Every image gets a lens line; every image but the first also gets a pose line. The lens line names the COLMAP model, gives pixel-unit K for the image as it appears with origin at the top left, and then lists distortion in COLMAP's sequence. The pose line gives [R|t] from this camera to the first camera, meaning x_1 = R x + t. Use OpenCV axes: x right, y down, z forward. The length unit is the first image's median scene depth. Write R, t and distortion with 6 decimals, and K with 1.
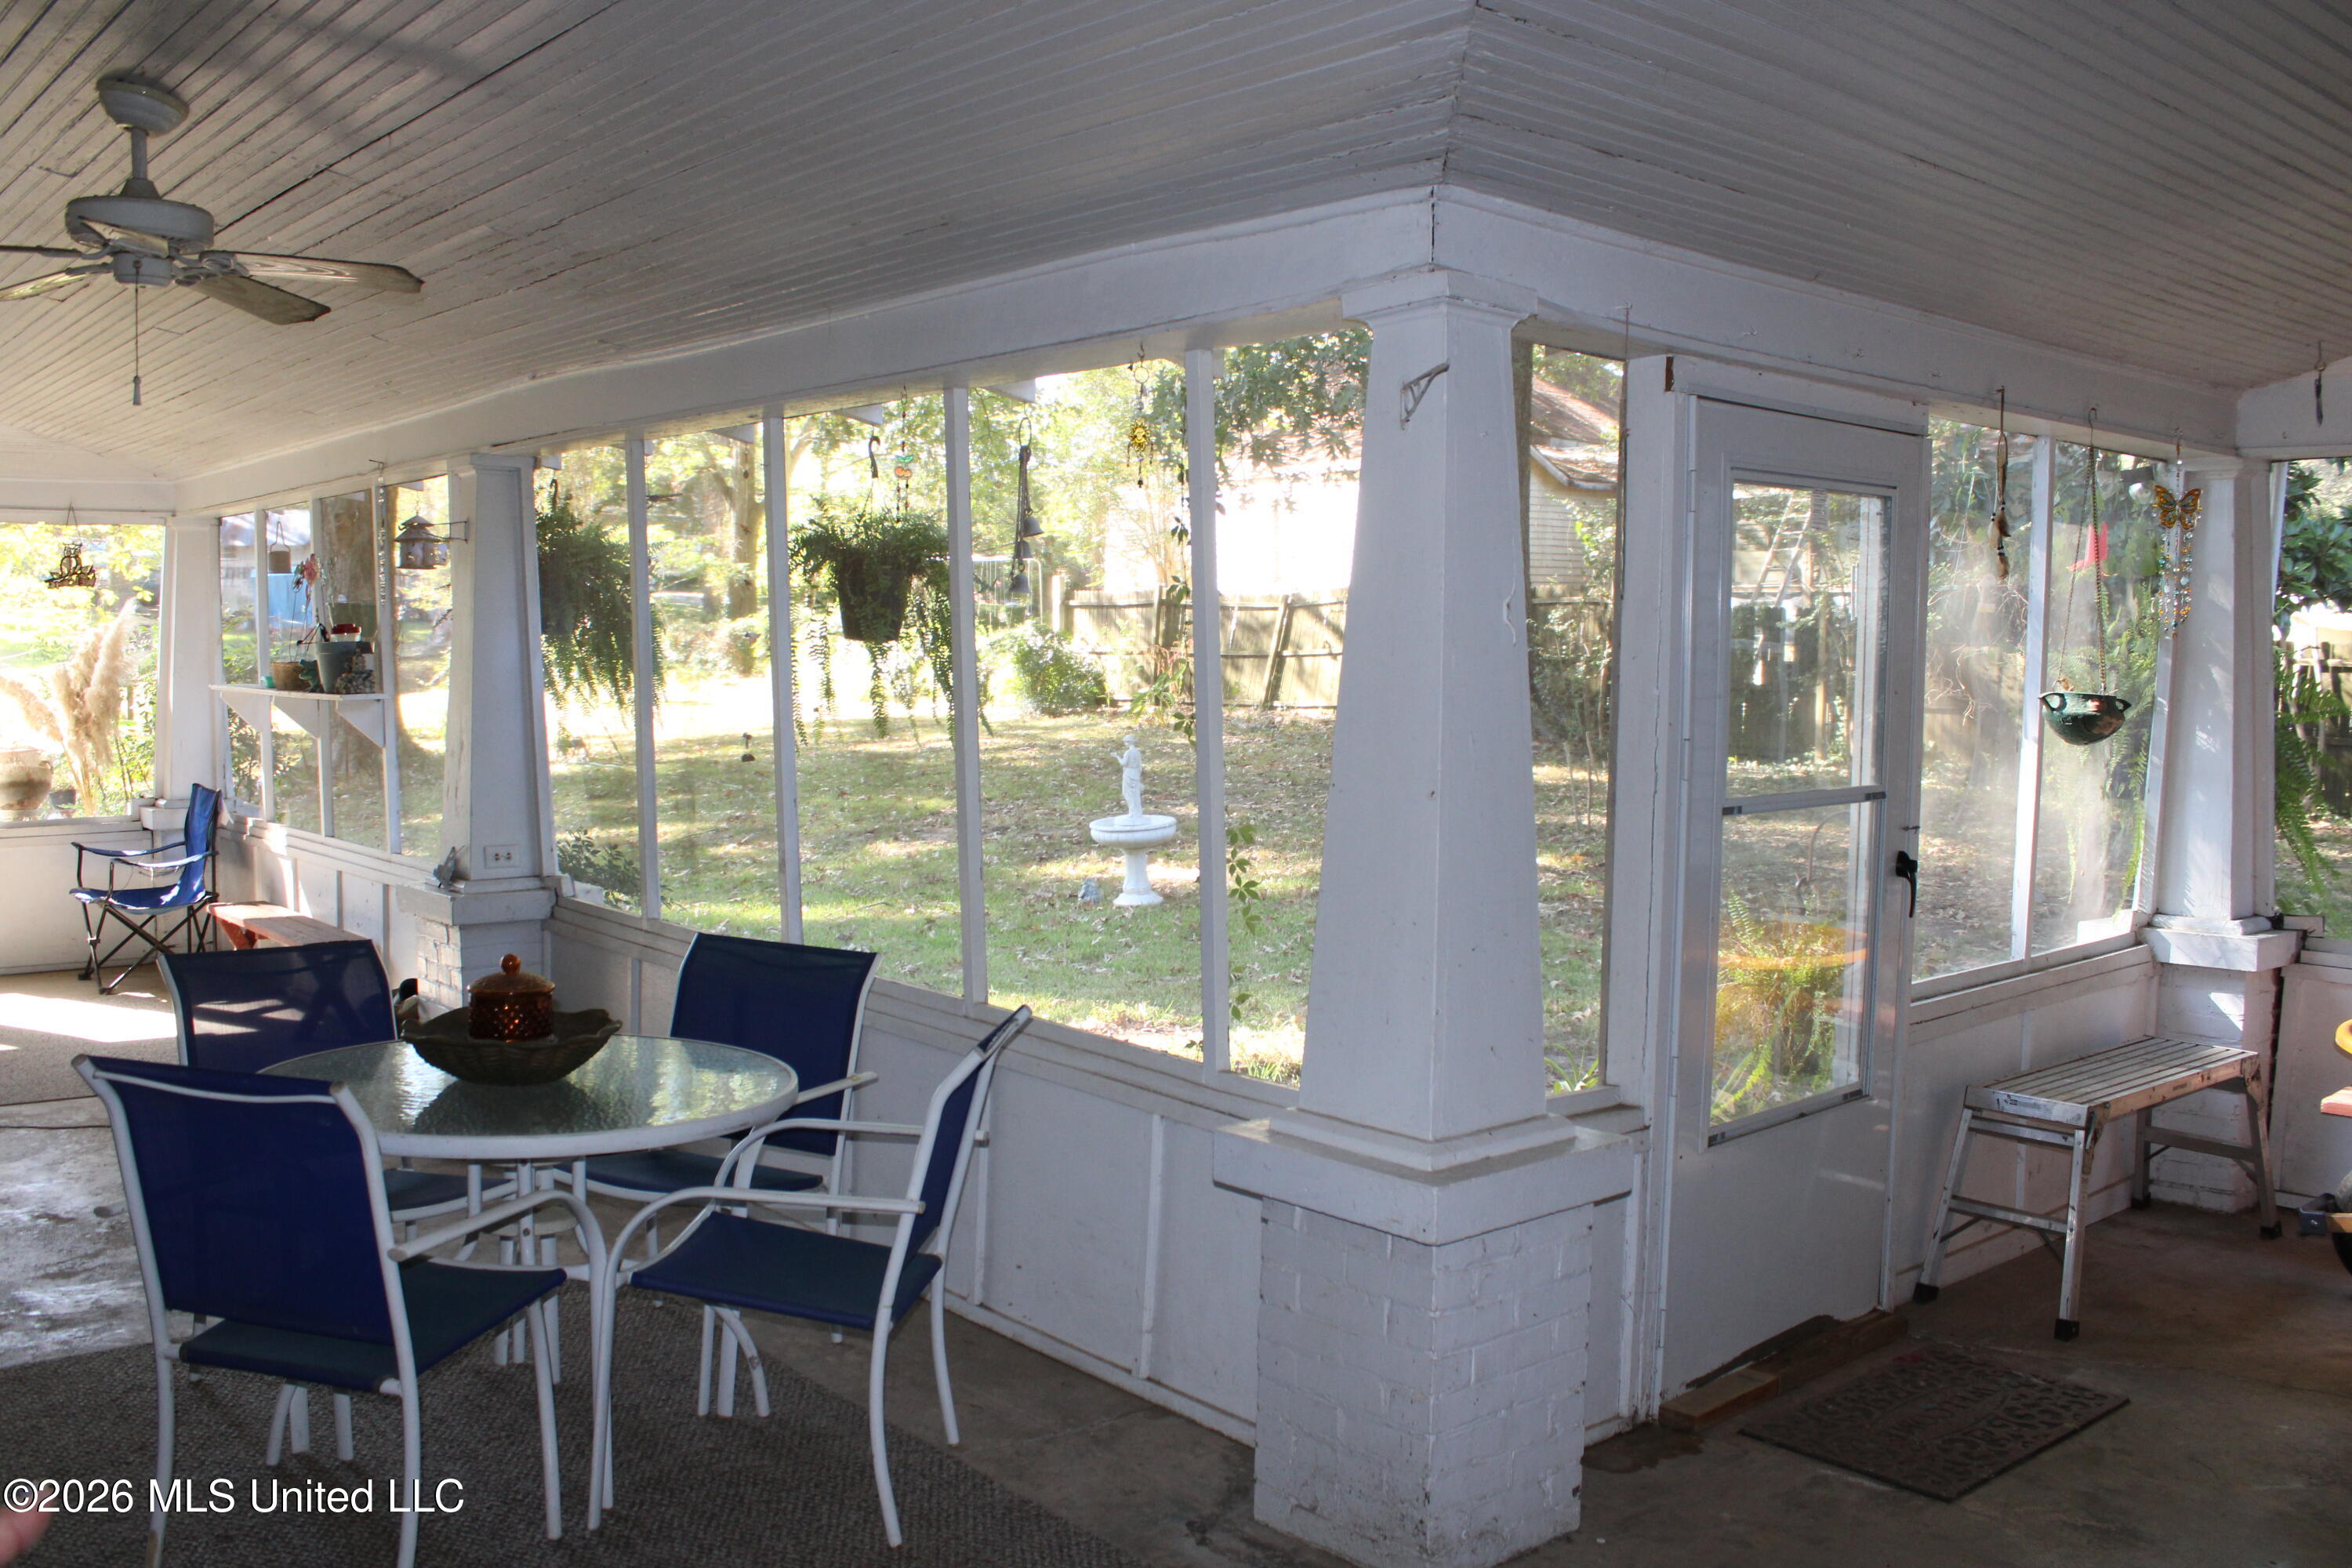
lens RADIAL K [[1965.2, 0, 1177.9], [0, 1965.2, 794.1], [0, 0, 1]] dist [-0.157139, 0.134497]
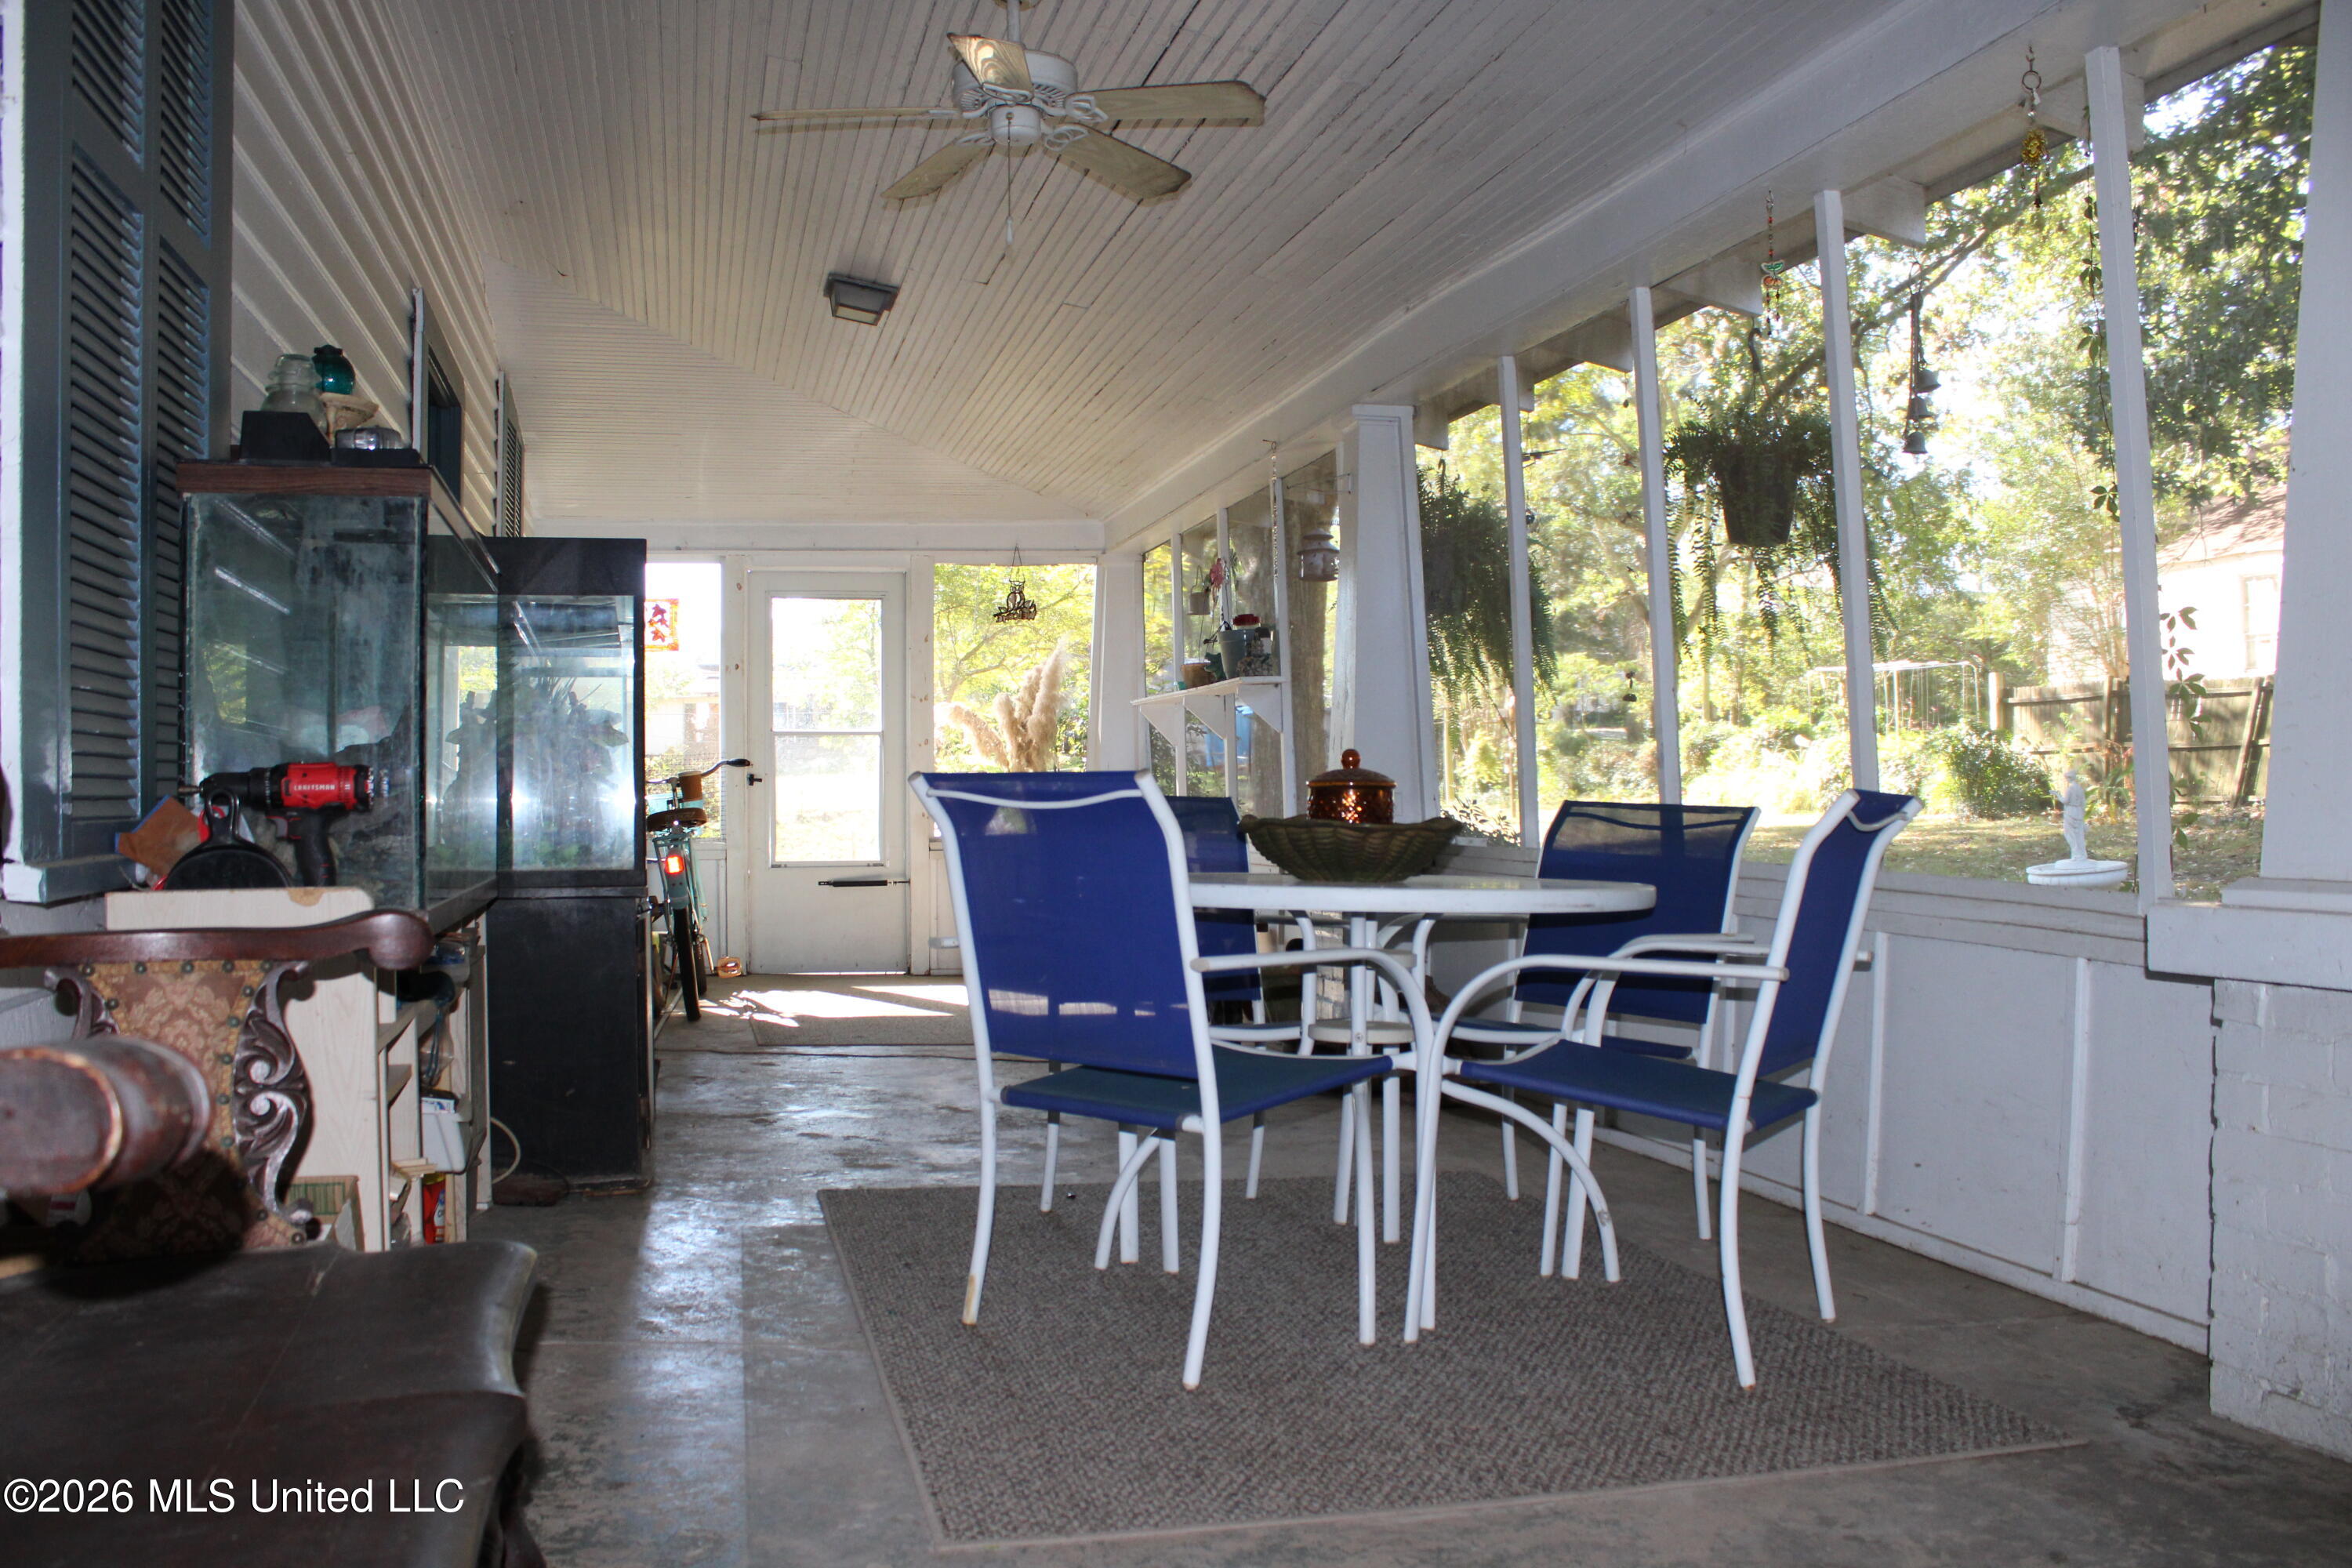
lens RADIAL K [[1965.2, 0, 1178.0], [0, 1965.2, 784.6], [0, 0, 1]] dist [-0.157139, 0.134497]
pose [[0.892713, -0.023300, -0.450023, 0.012775], [-0.013054, 0.996906, -0.077510, 0.155481], [0.450437, 0.075069, 0.889647, 0.088288]]
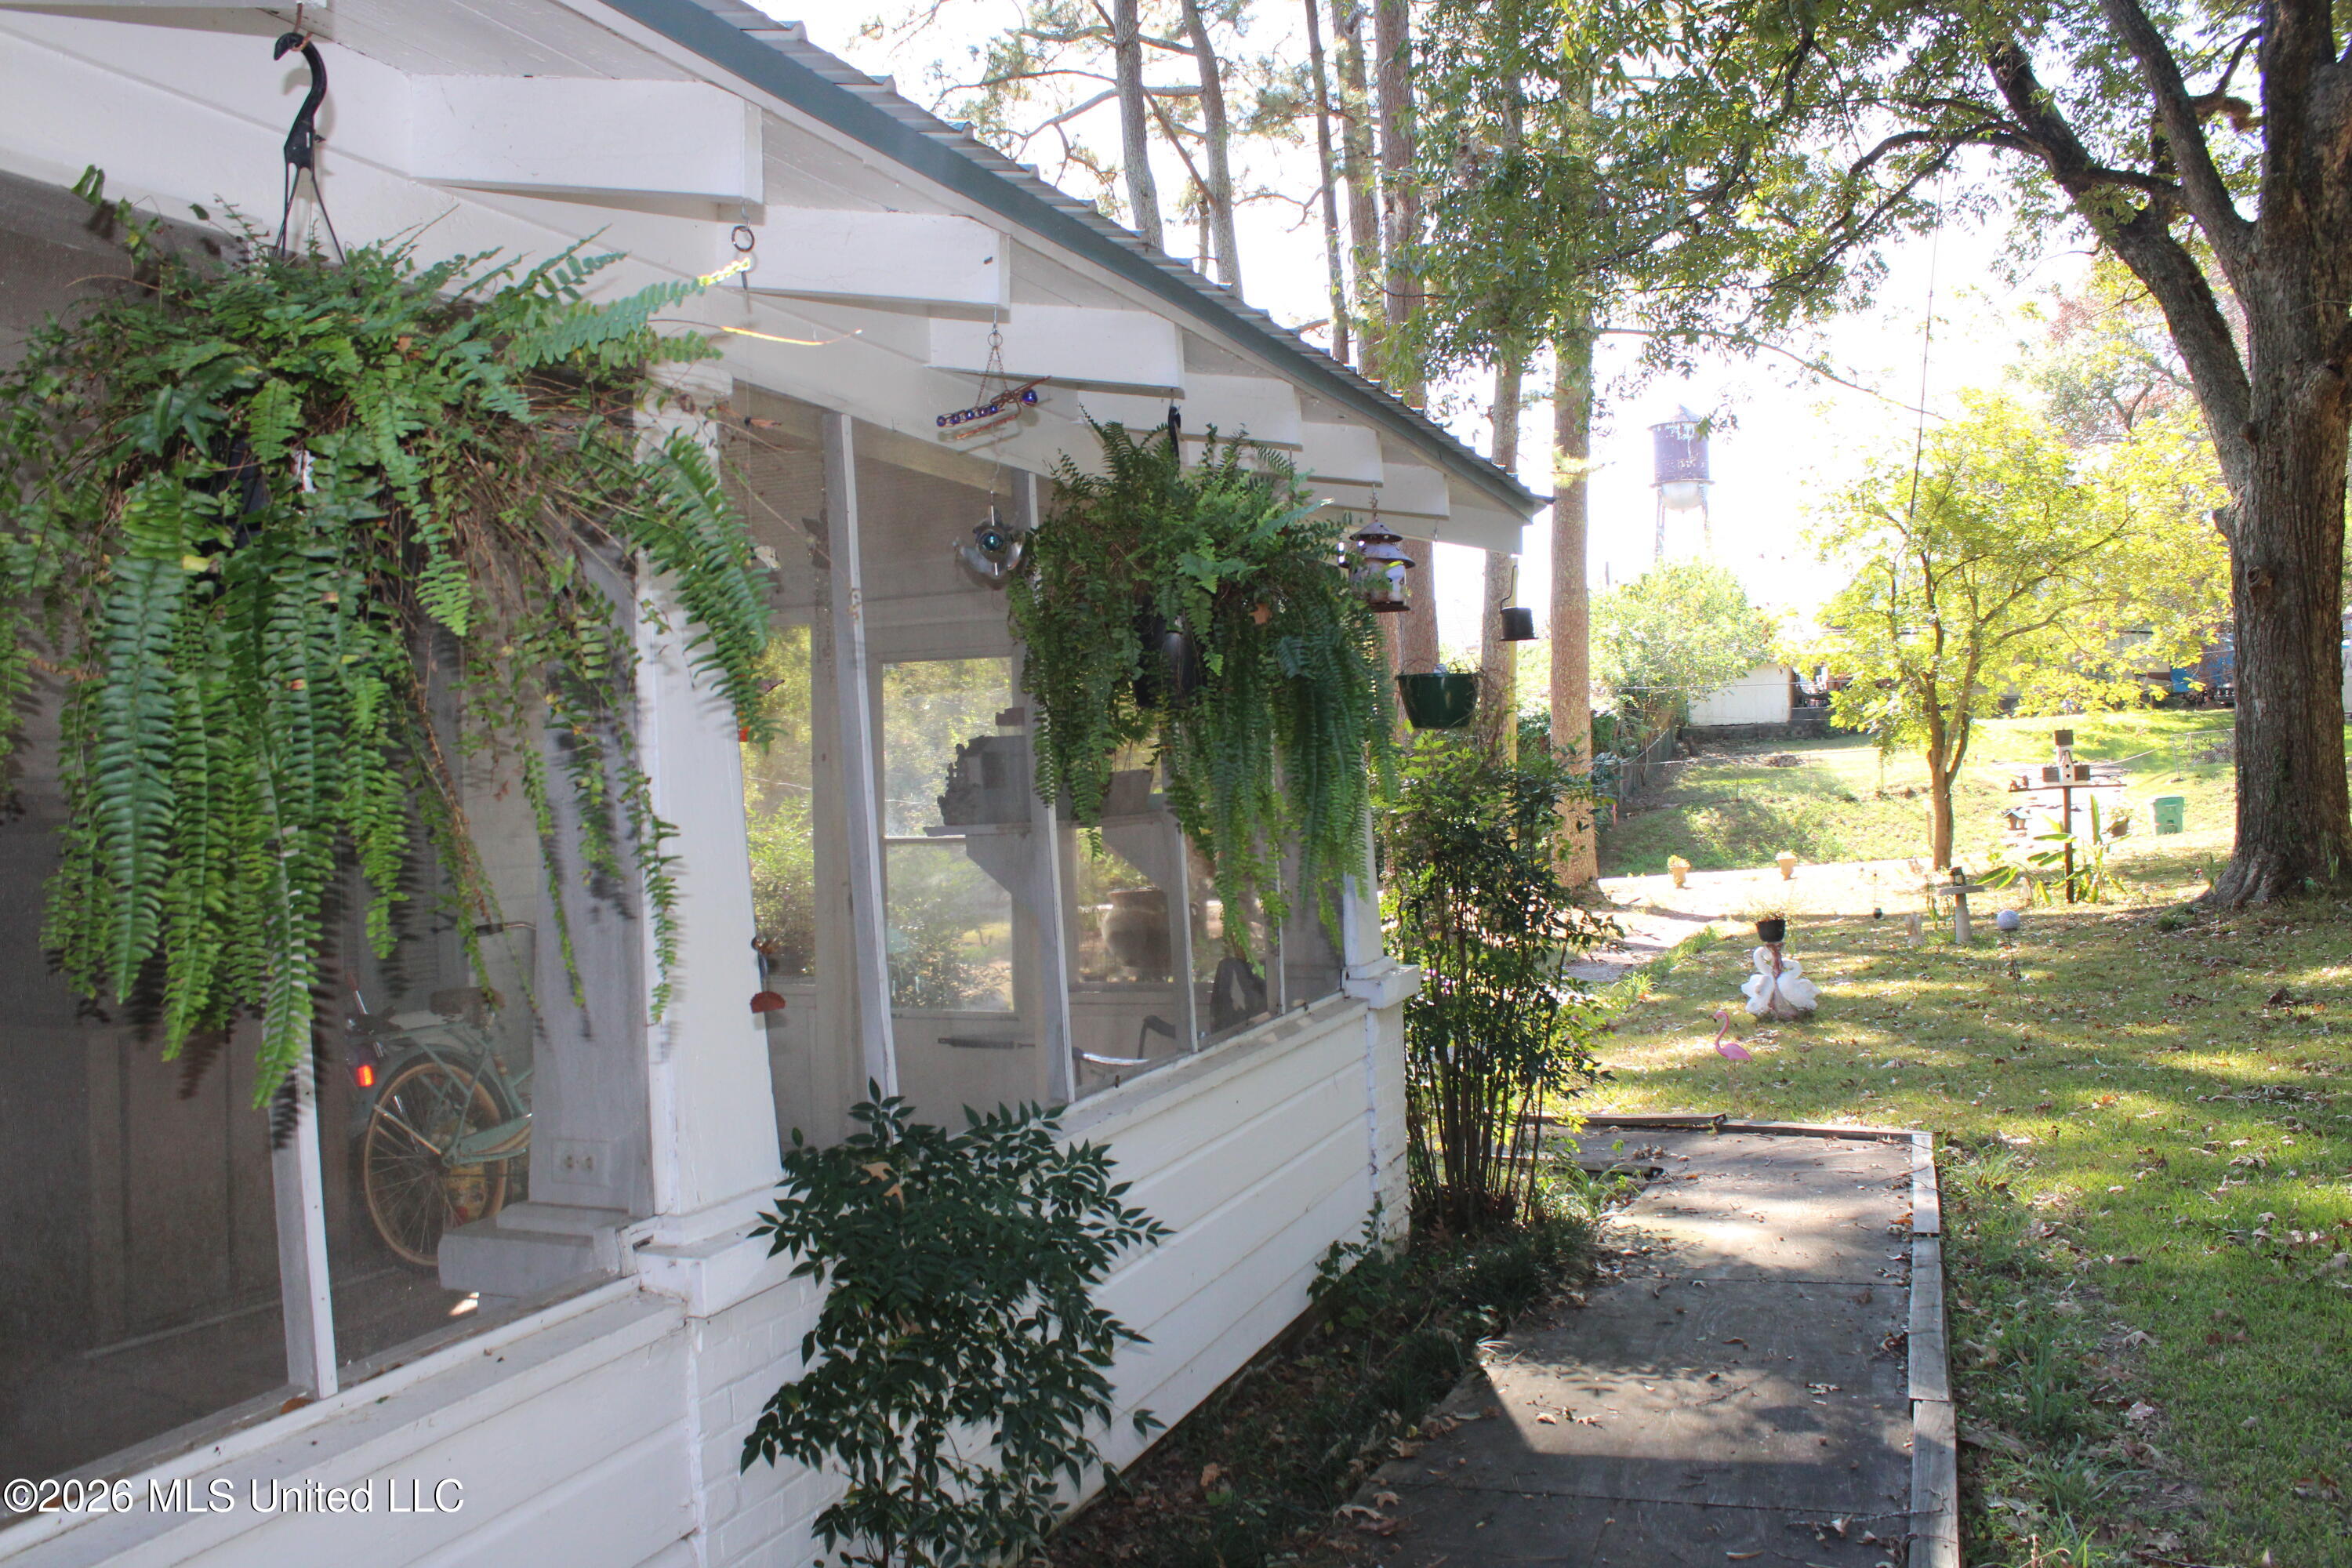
lens RADIAL K [[1965.2, 0, 1176.5], [0, 1965.2, 785.9], [0, 0, 1]] dist [-0.157139, 0.134497]
pose [[0.473824, -0.018983, -0.880415, 0.239235], [-0.031236, 0.998776, -0.038346, -0.081270], [0.880065, 0.045670, 0.472652, 1.384688]]
